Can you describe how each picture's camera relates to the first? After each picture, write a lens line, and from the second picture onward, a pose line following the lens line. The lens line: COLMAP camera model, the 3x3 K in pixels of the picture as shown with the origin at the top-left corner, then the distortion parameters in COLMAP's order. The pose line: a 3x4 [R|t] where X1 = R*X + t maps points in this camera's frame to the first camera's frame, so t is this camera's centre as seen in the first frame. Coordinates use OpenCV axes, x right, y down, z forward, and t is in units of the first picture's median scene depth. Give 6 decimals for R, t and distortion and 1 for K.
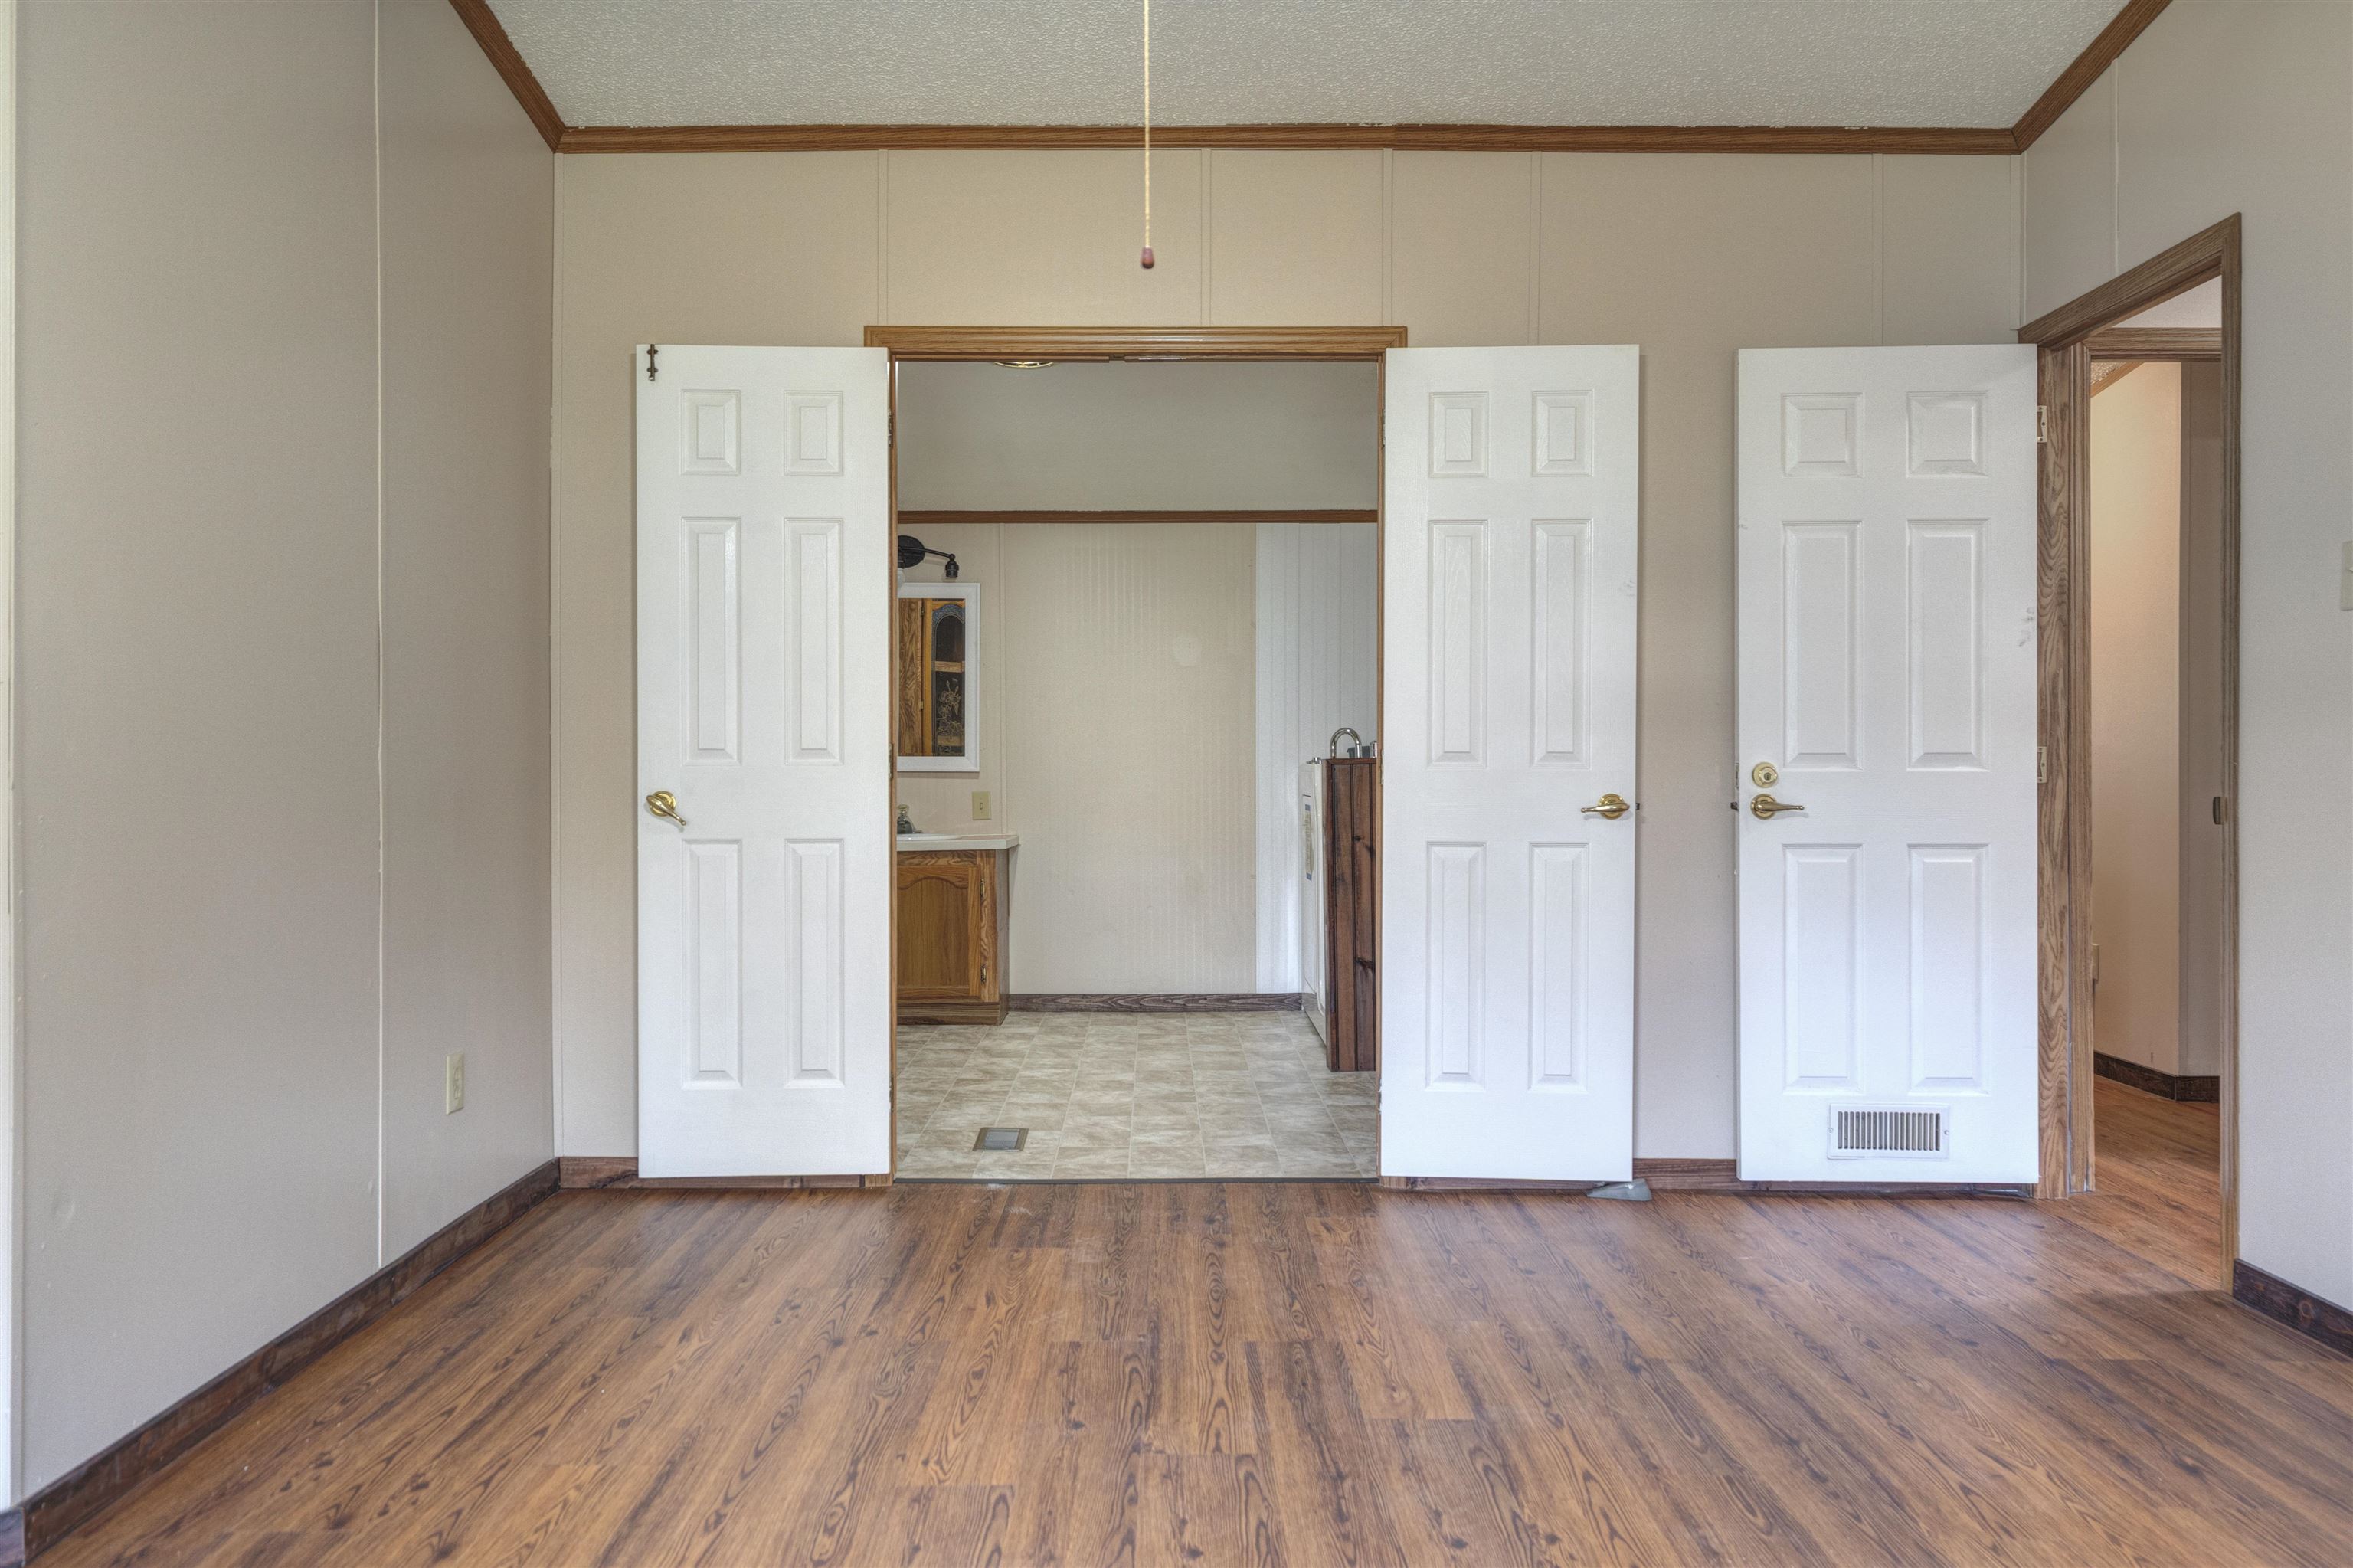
lens RADIAL K [[1684.4, 0, 1174.3], [0, 1684.4, 780.2], [0, 0, 1]] dist [0.008635, 0.000530]
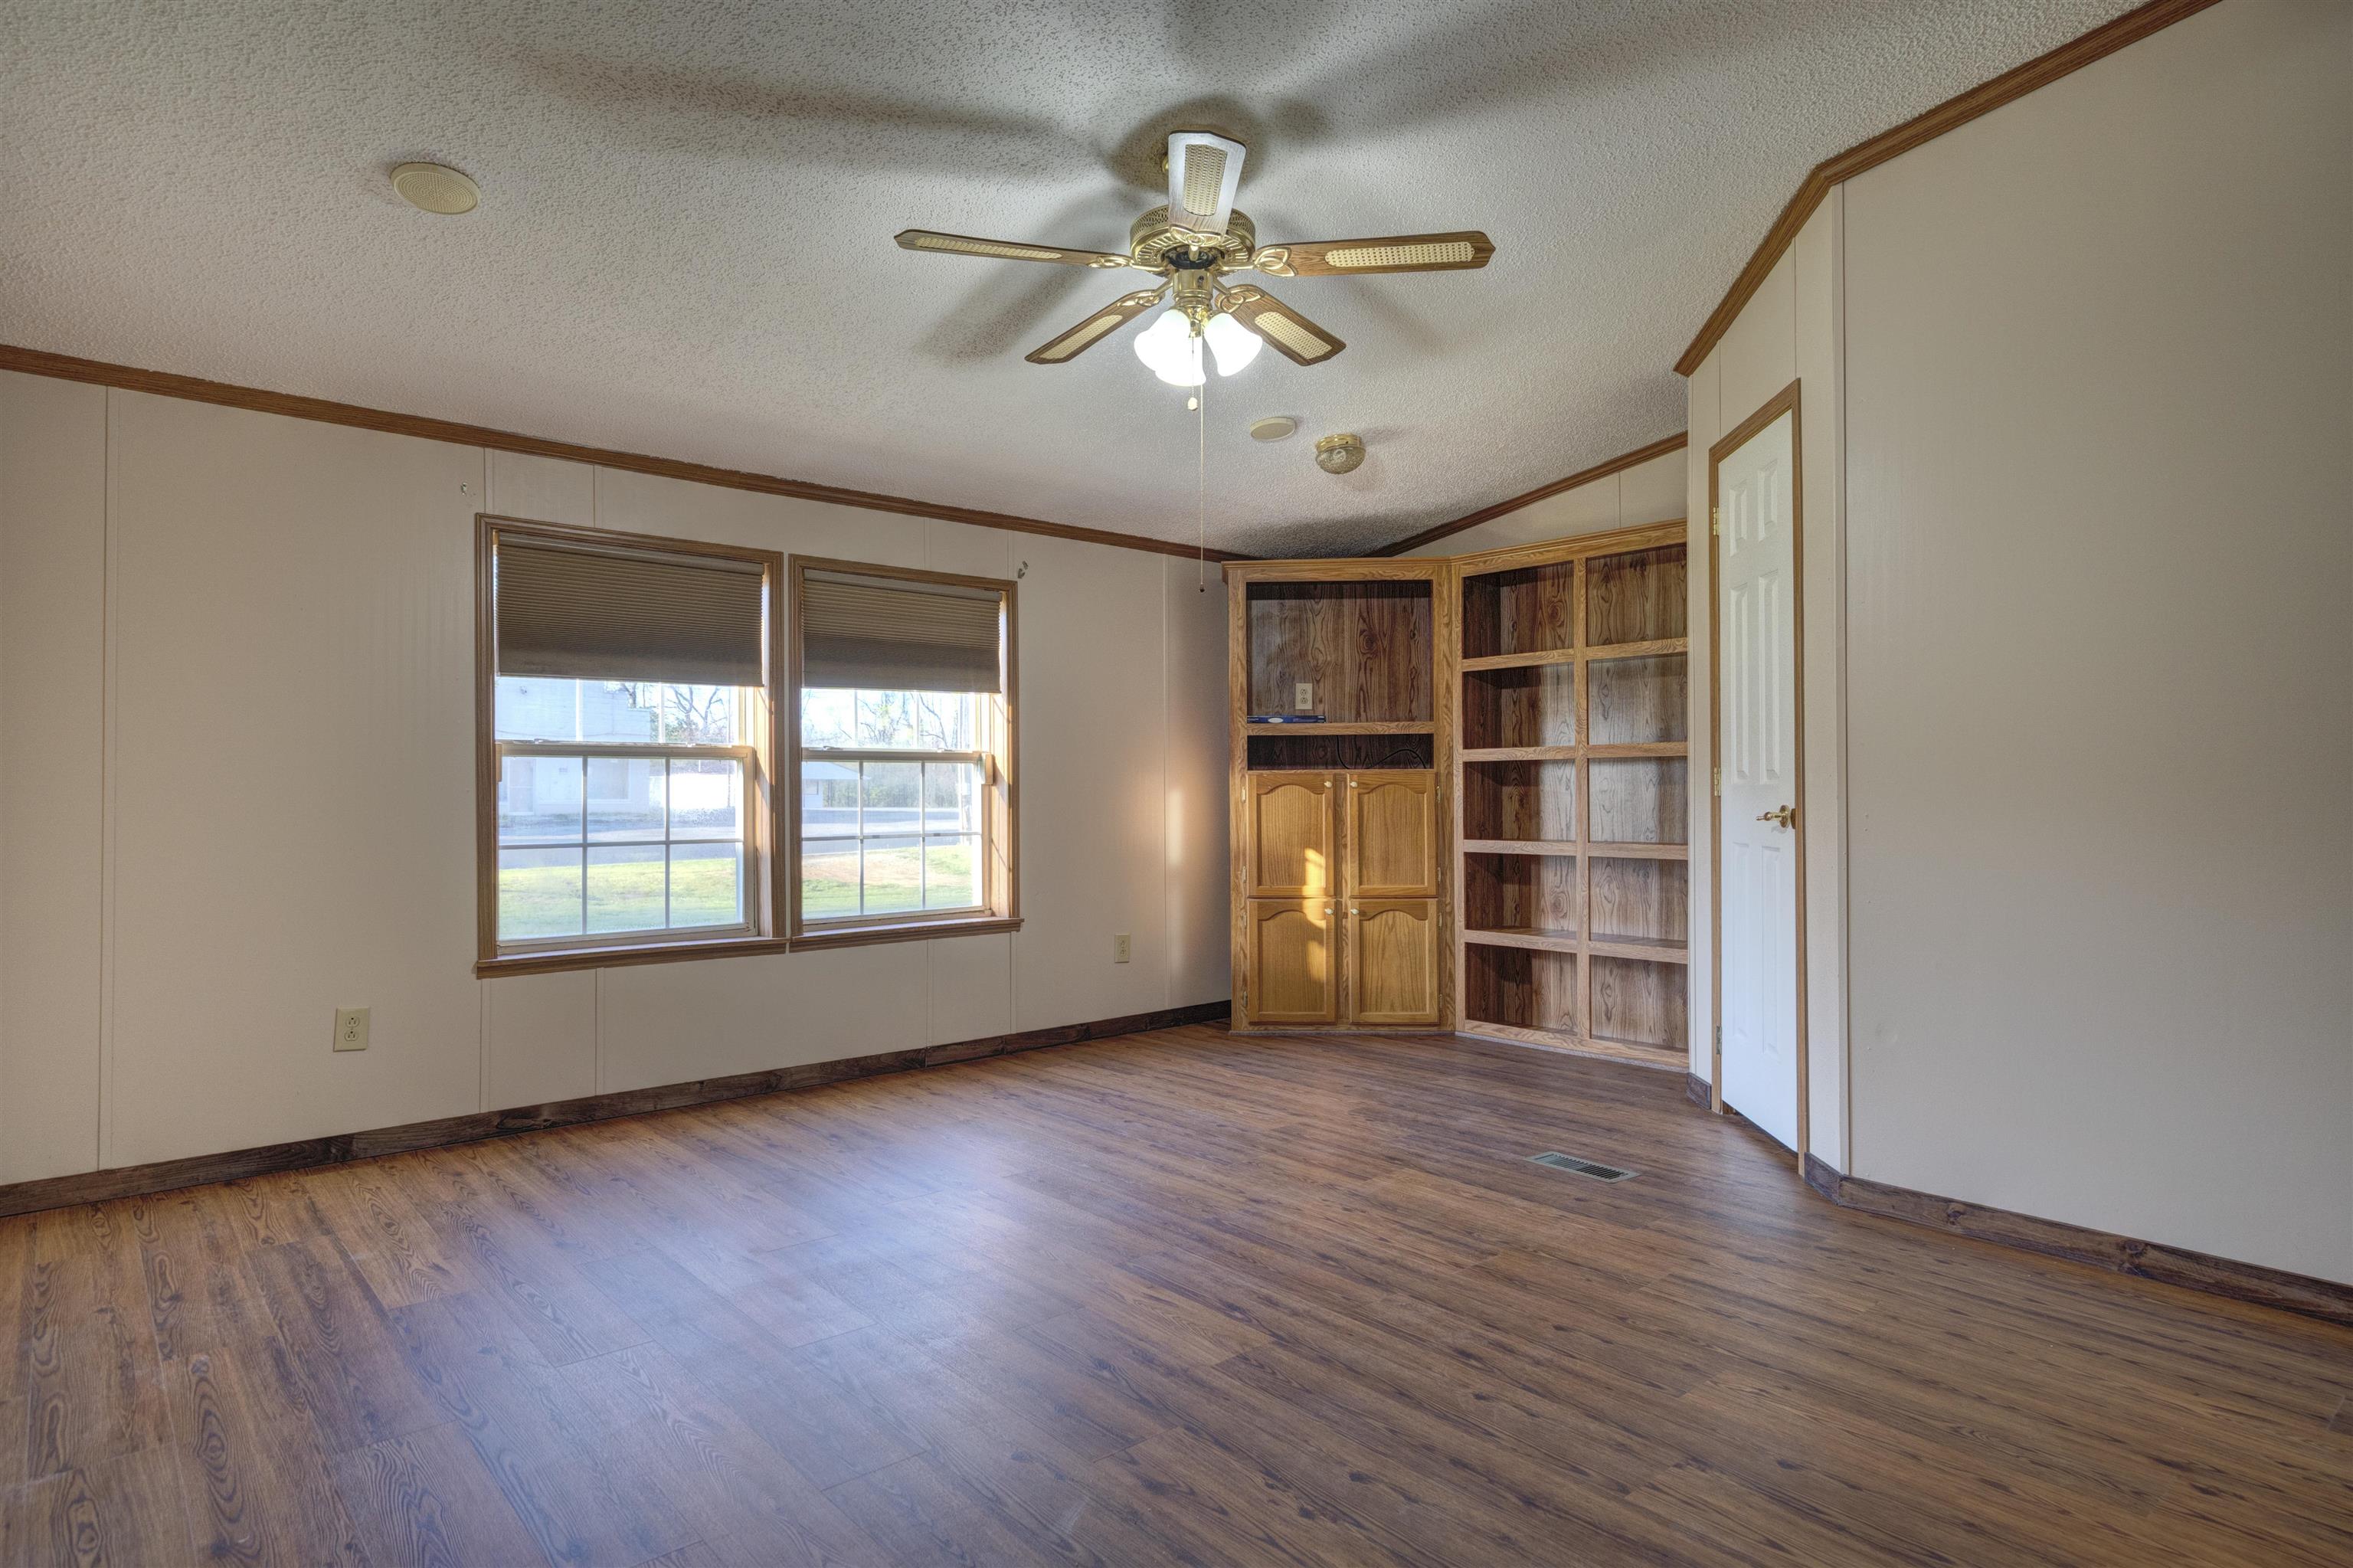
lens RADIAL K [[1281.1, 0, 1173.8], [0, 1281.1, 780.4], [0, 0, 1]] dist [0.000271, 0.000680]
pose [[-0.751920, 0.000206, -0.659255, 0.643074], [-0.004242, 0.999978, 0.005151, -0.016824], [0.659241, 0.006670, -0.751902, 1.210791]]
